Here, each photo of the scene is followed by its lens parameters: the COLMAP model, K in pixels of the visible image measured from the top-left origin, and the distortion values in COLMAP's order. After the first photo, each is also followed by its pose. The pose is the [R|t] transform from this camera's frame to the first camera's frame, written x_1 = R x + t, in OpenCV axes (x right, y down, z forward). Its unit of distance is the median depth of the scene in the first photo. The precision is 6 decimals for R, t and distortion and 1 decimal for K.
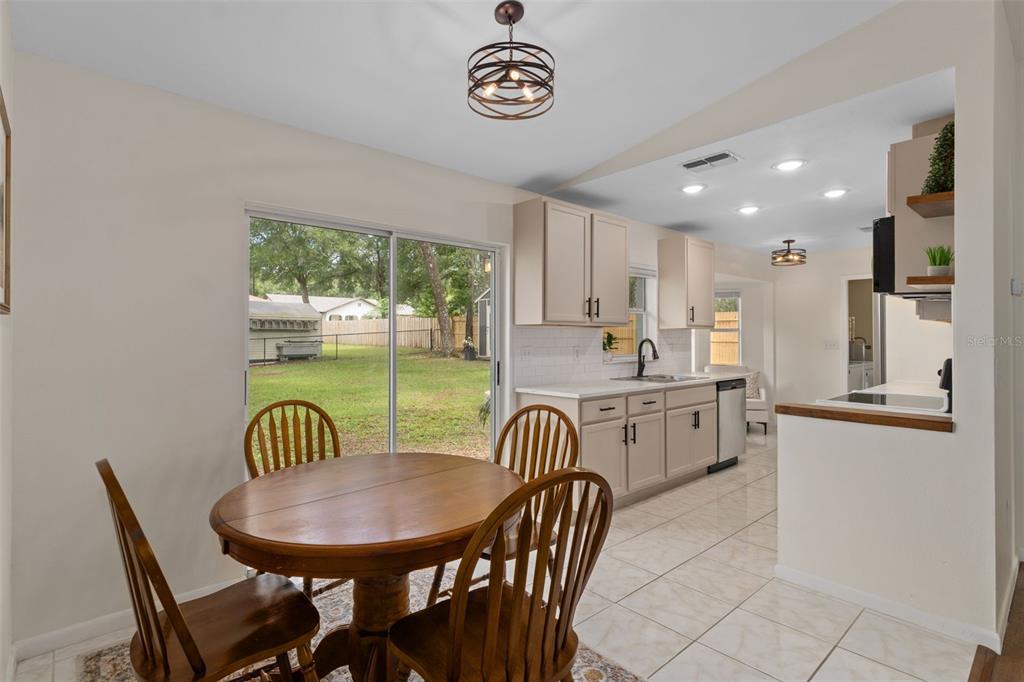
lens RADIAL K [[477.8, 0, 507.0], [0, 477.8, 337.9], [0, 0, 1]] dist [0.000836, -0.000416]
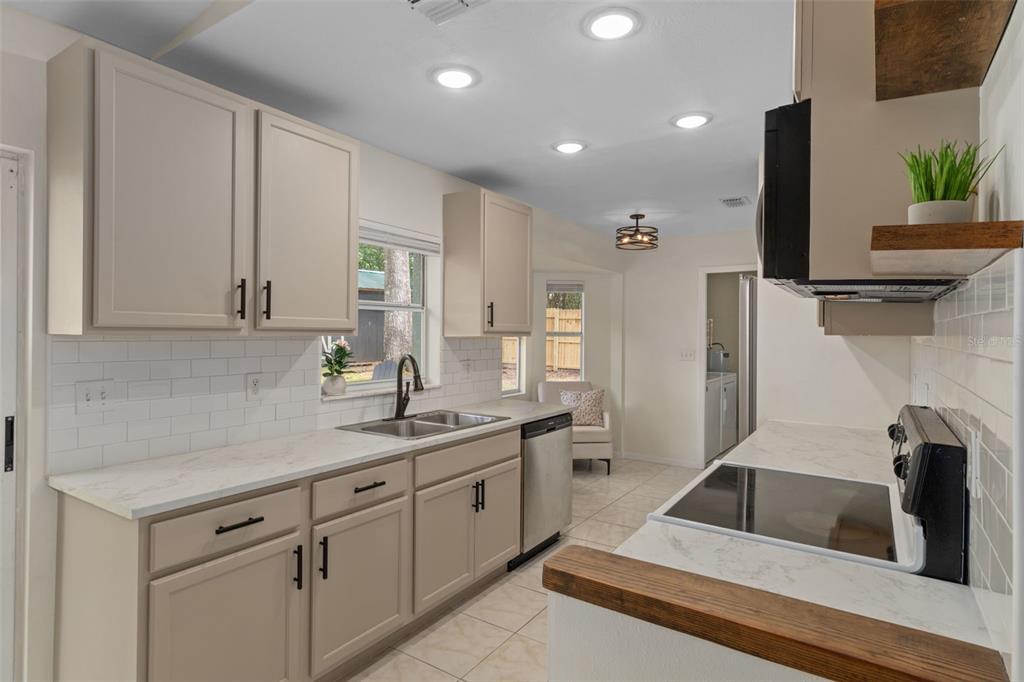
lens RADIAL K [[521.2, 0, 493.2], [0, 521.2, 338.5], [0, 0, 1]] dist [-0.023182, 0.000214]
pose [[0.972890, 0.006207, 0.231187, 0.240324], [-0.008399, 0.999929, 0.008498, -0.024288], [-0.231118, -0.010209, 0.972872, 0.343977]]
